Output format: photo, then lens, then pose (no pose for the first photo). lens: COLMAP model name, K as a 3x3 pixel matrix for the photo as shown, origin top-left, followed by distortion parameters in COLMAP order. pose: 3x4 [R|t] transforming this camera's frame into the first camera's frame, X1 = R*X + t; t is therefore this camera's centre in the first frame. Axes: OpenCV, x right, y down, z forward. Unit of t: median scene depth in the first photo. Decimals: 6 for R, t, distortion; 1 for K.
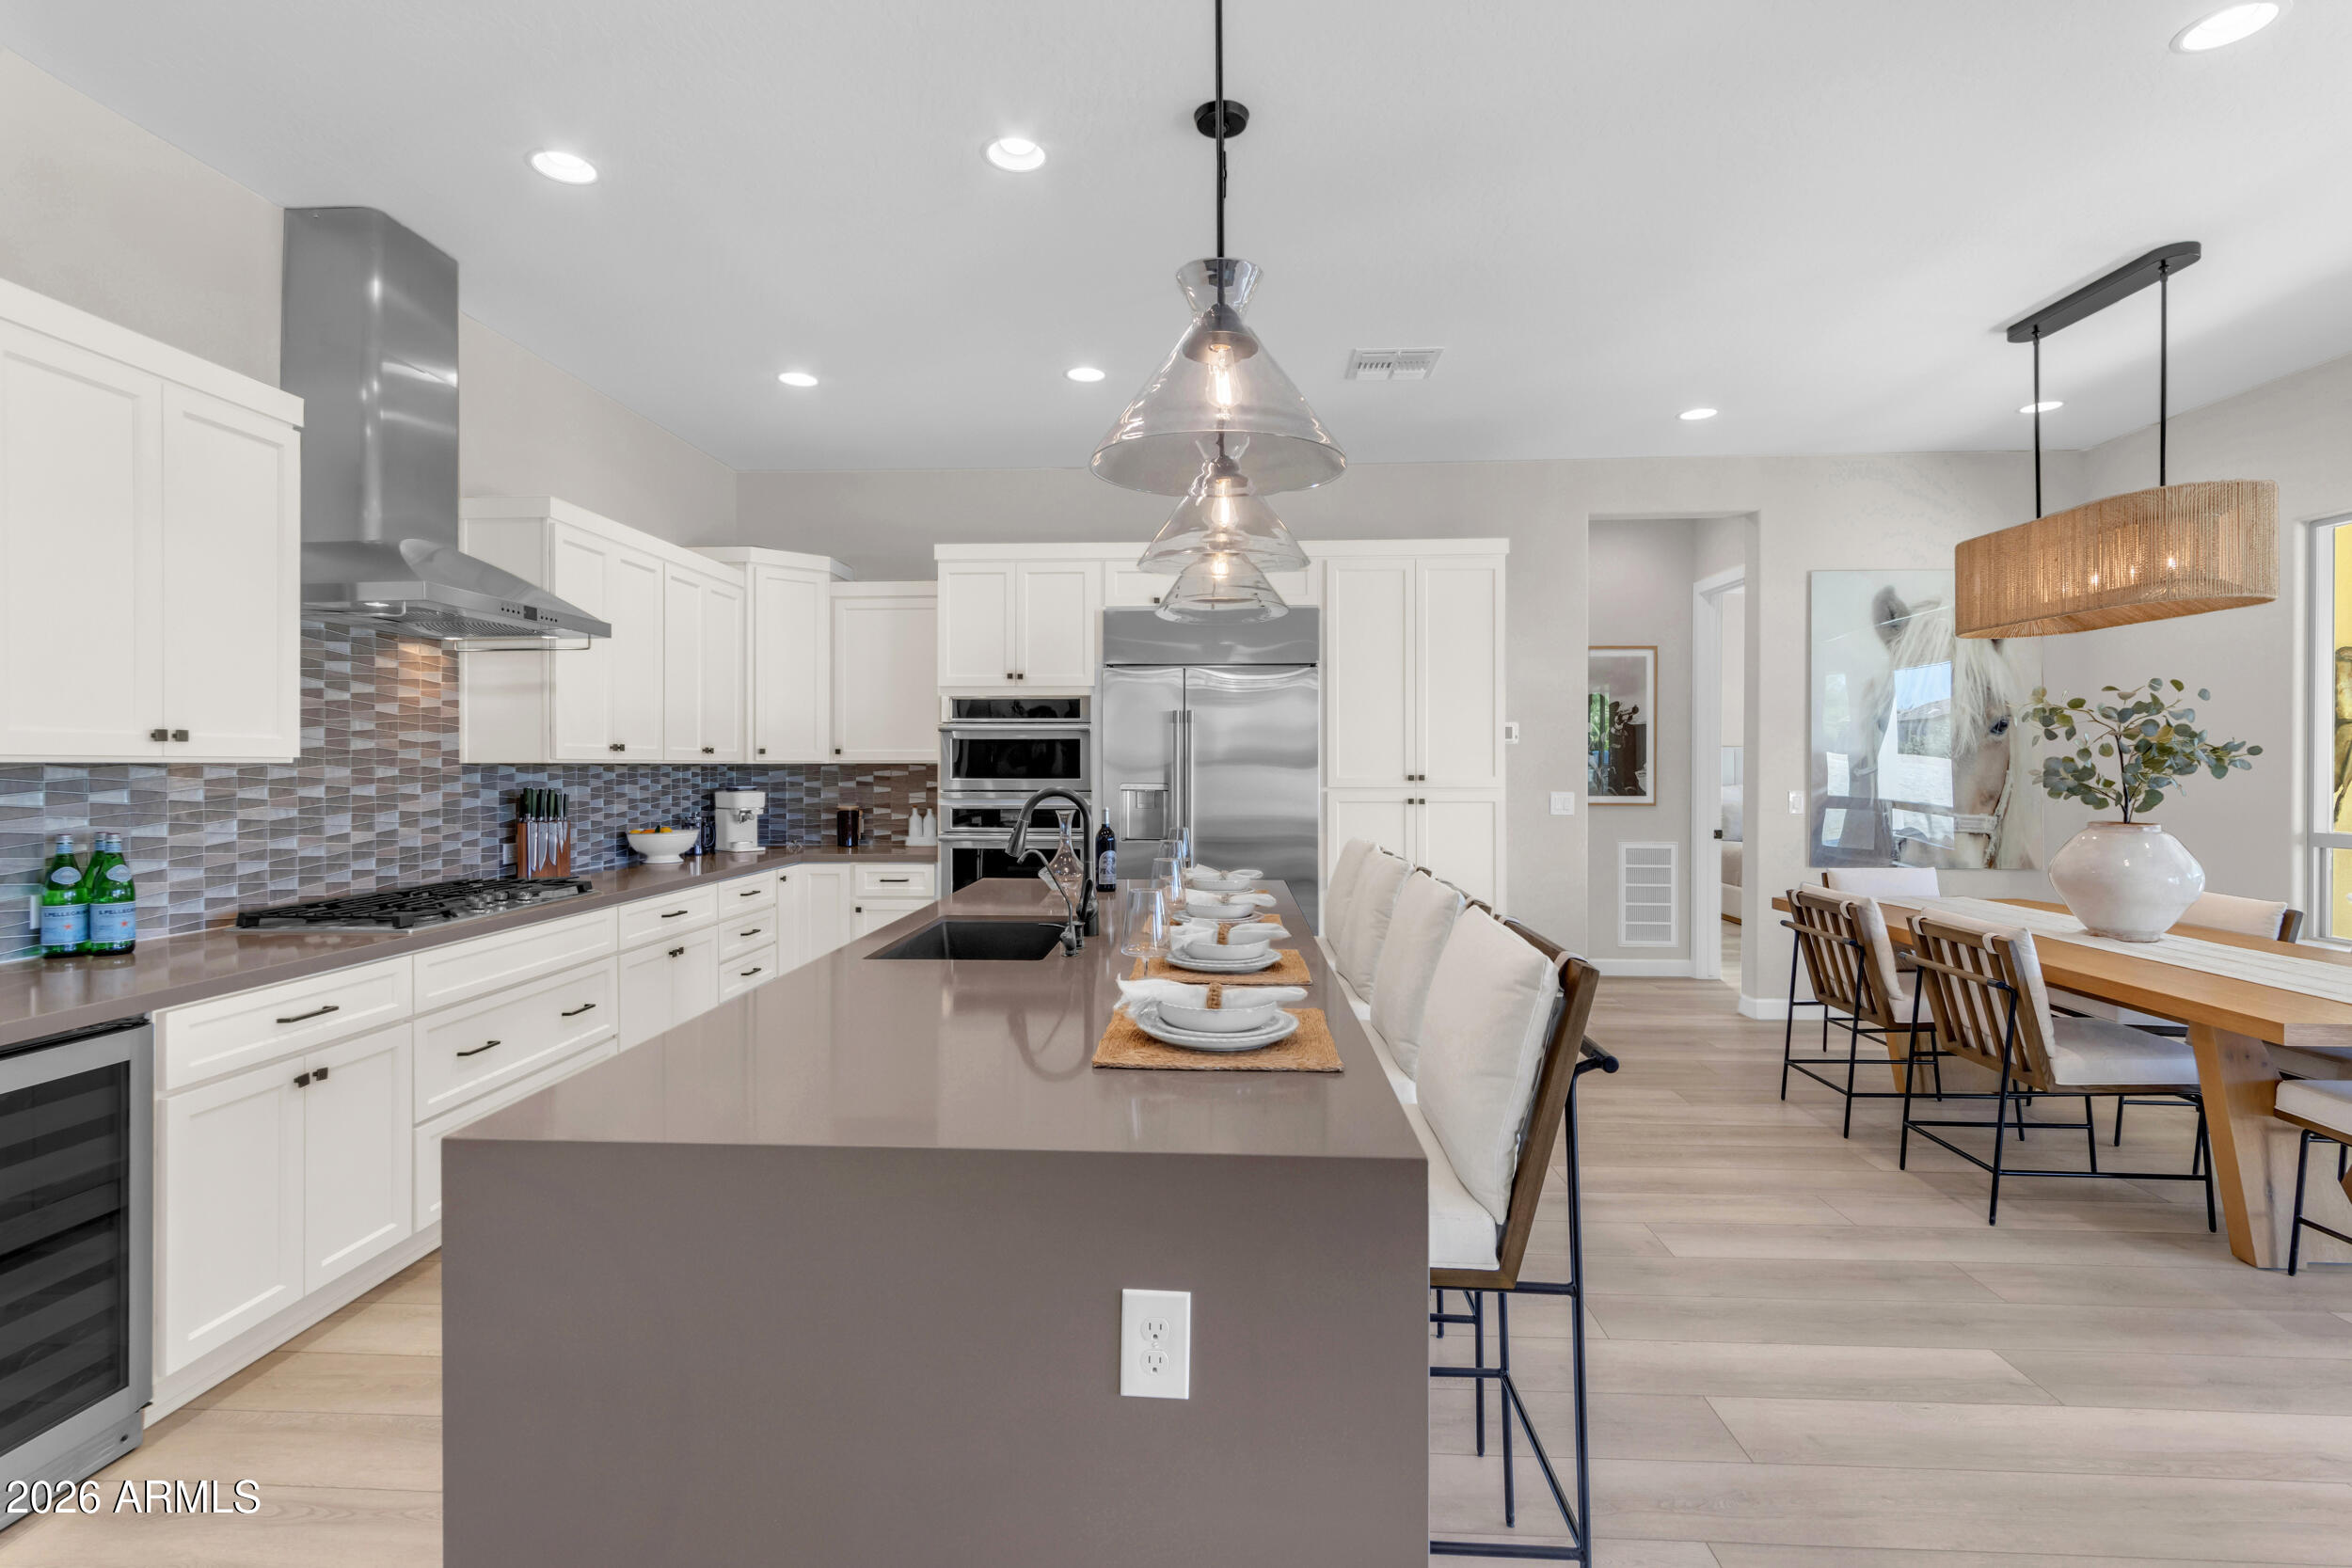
lens RADIAL K [[1089.2, 0, 1163.0], [0, 1089.2, 767.8], [0, 0, 1]] dist [0.000579, -0.000047]
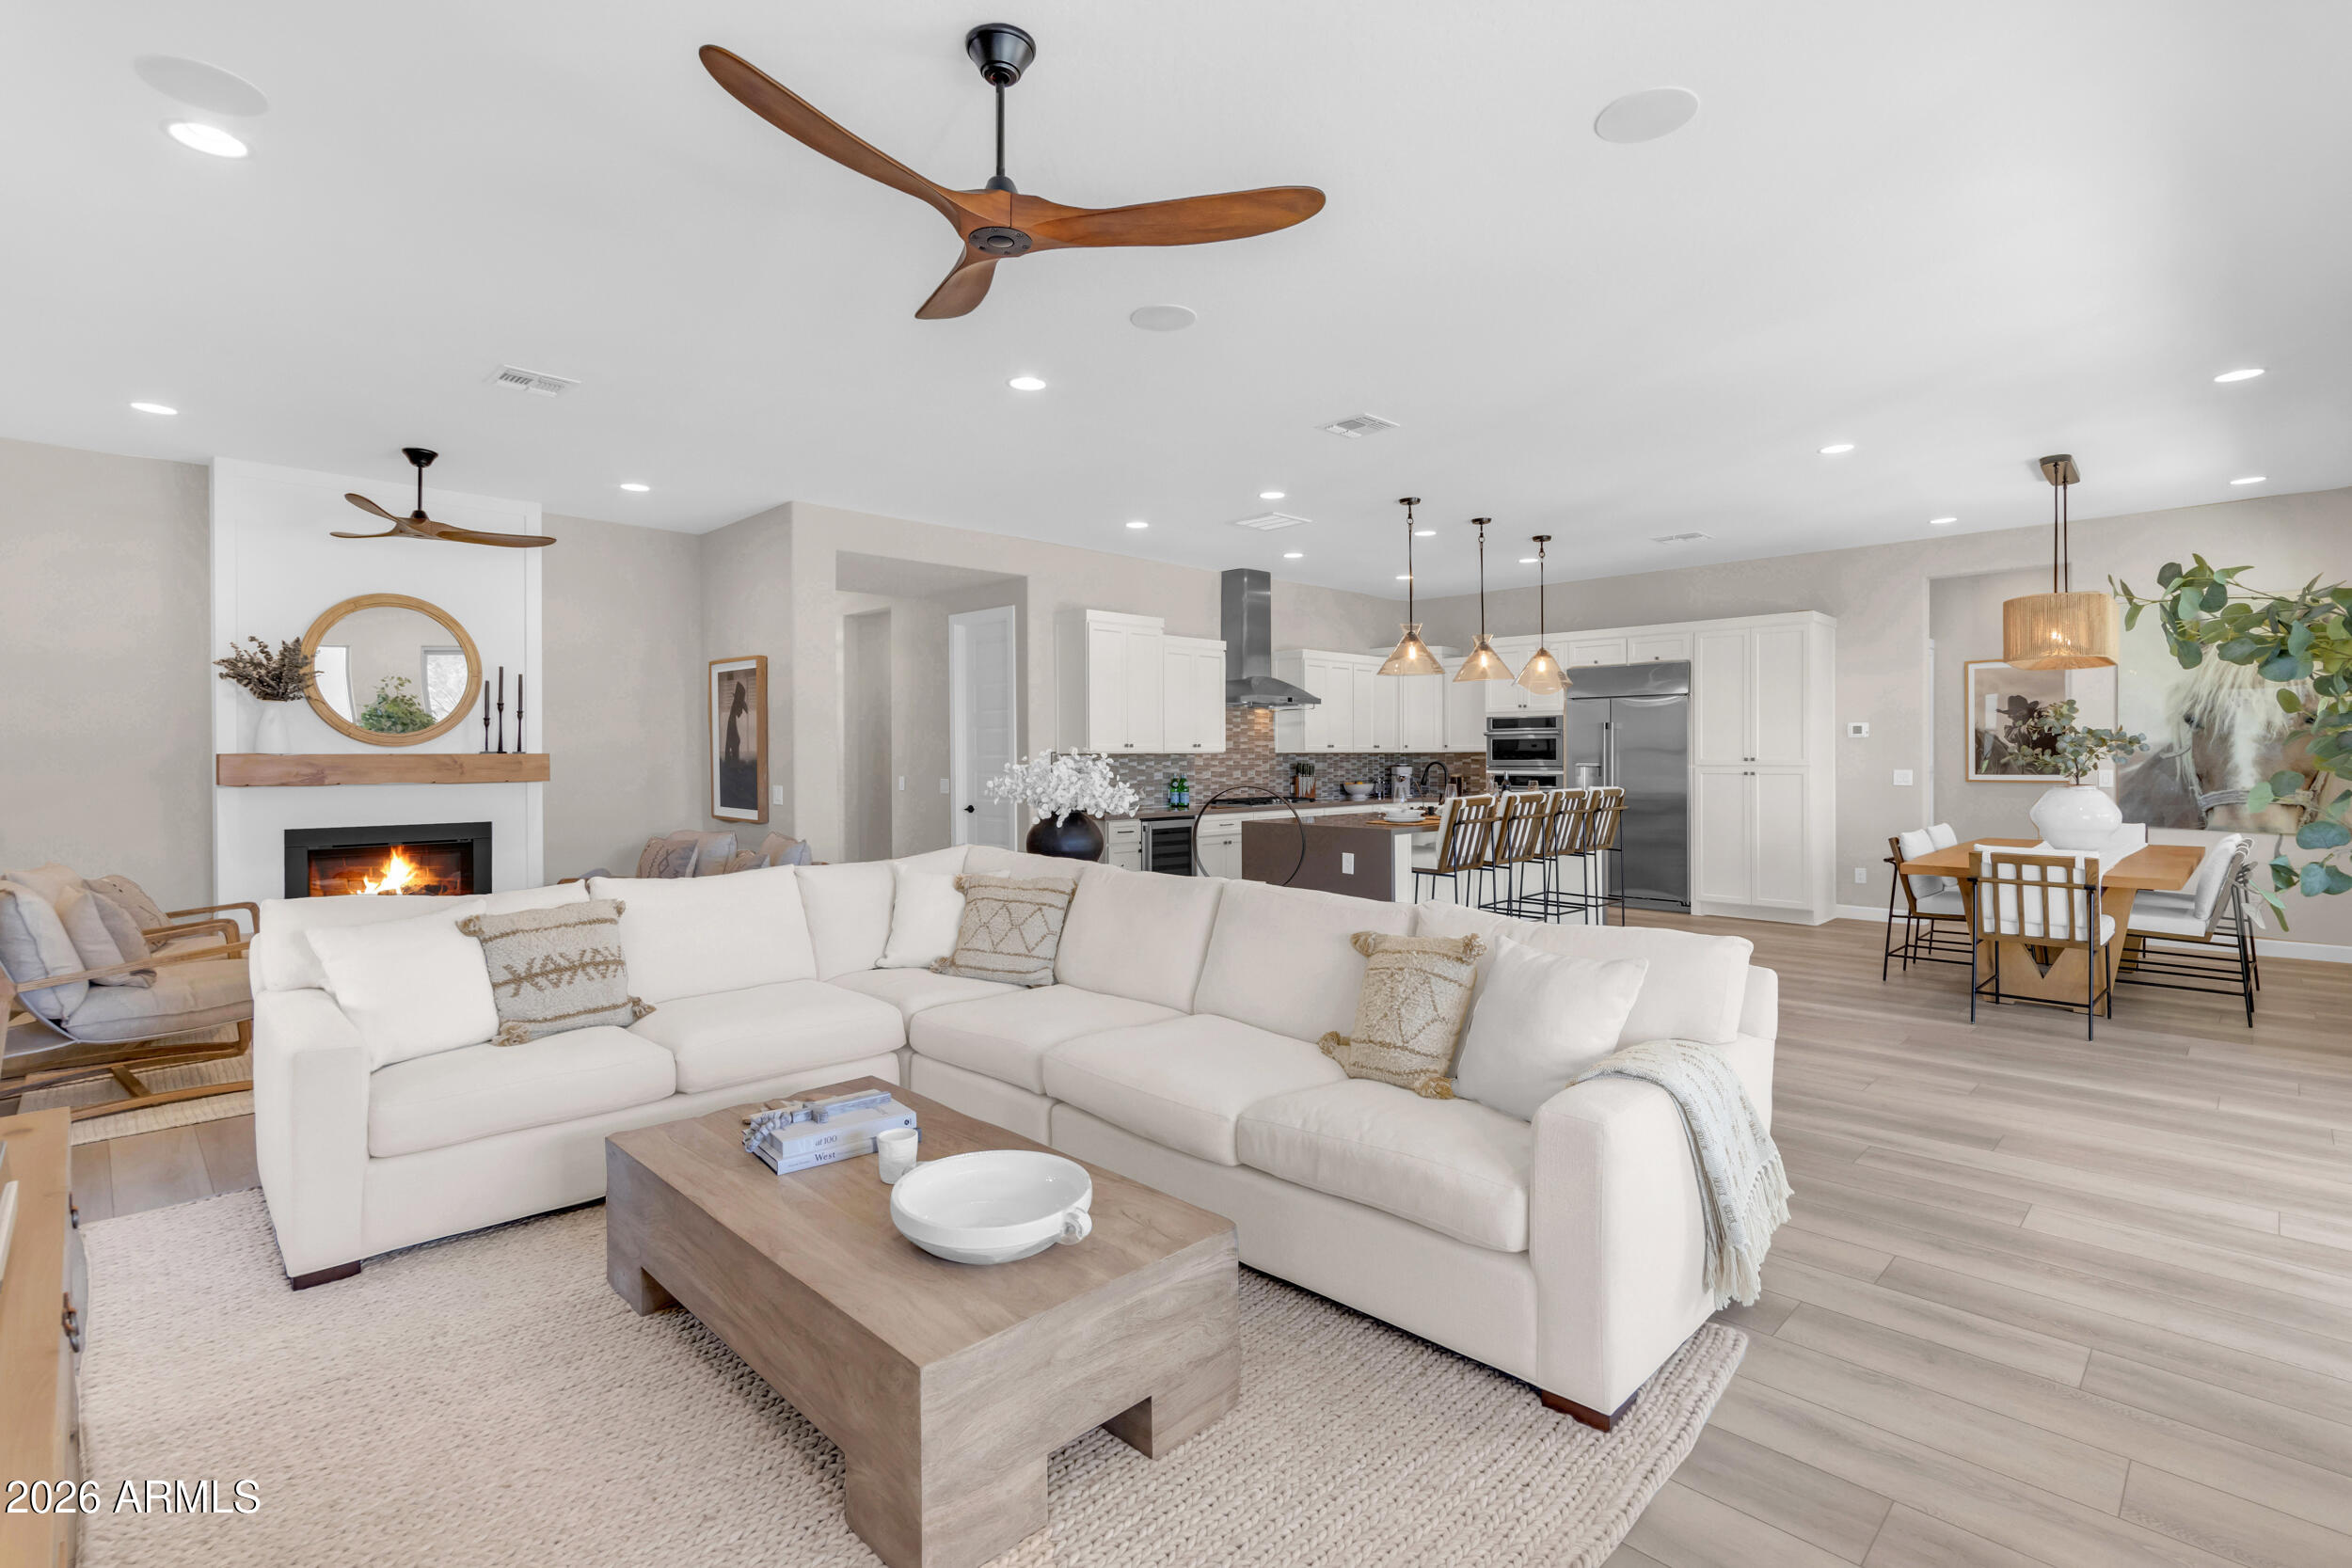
lens RADIAL K [[1089.2, 0, 1165.0], [0, 1089.2, 758.1], [0, 0, 1]] dist [0.000579, -0.000047]
pose [[0.736624, -0.001331, -0.676301, 0.890442], [0.002091, 0.999998, 0.000309, 0.006433], [0.676299, -0.001642, 0.736626, -1.060917]]
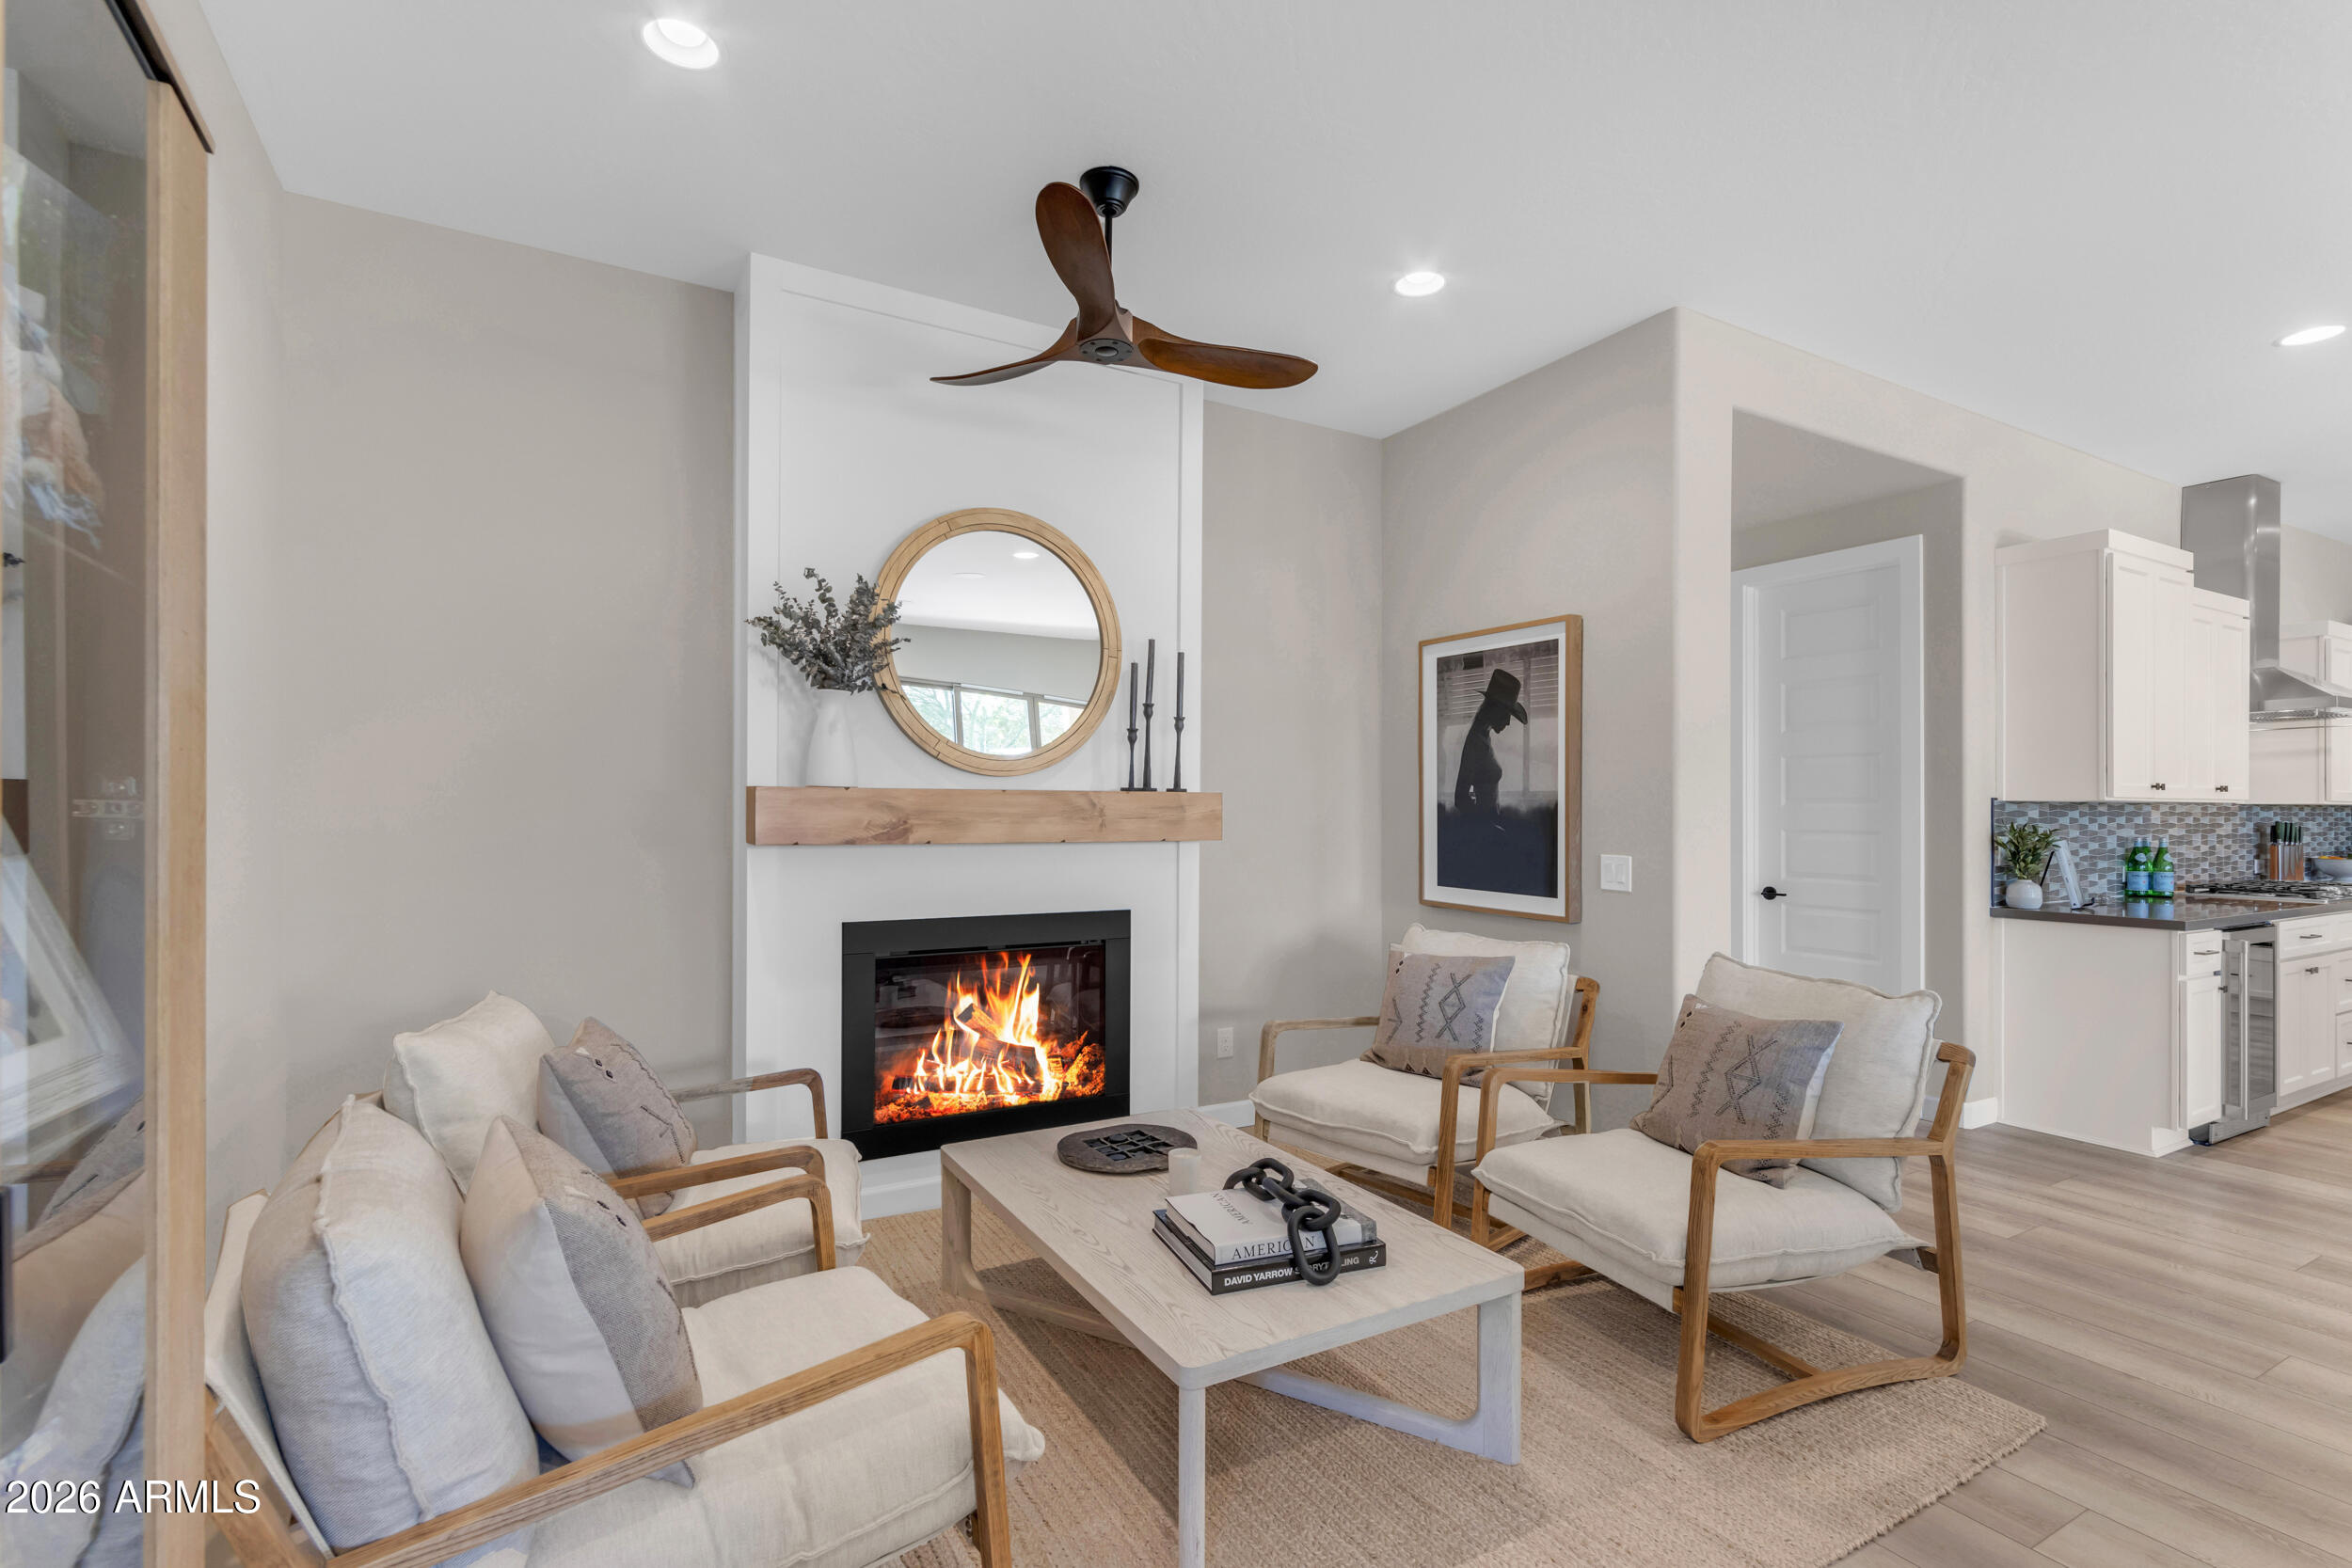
lens RADIAL K [[1089.2, 0, 1191.2], [0, 1089.2, 762.7], [0, 0, 1]] dist [0.000579, -0.000047]
pose [[0.551766, -0.034273, -0.833295, -0.169422], [-0.006295, 0.998956, -0.045255, 0.015411], [0.833975, 0.030216, 0.550974, -1.013264]]
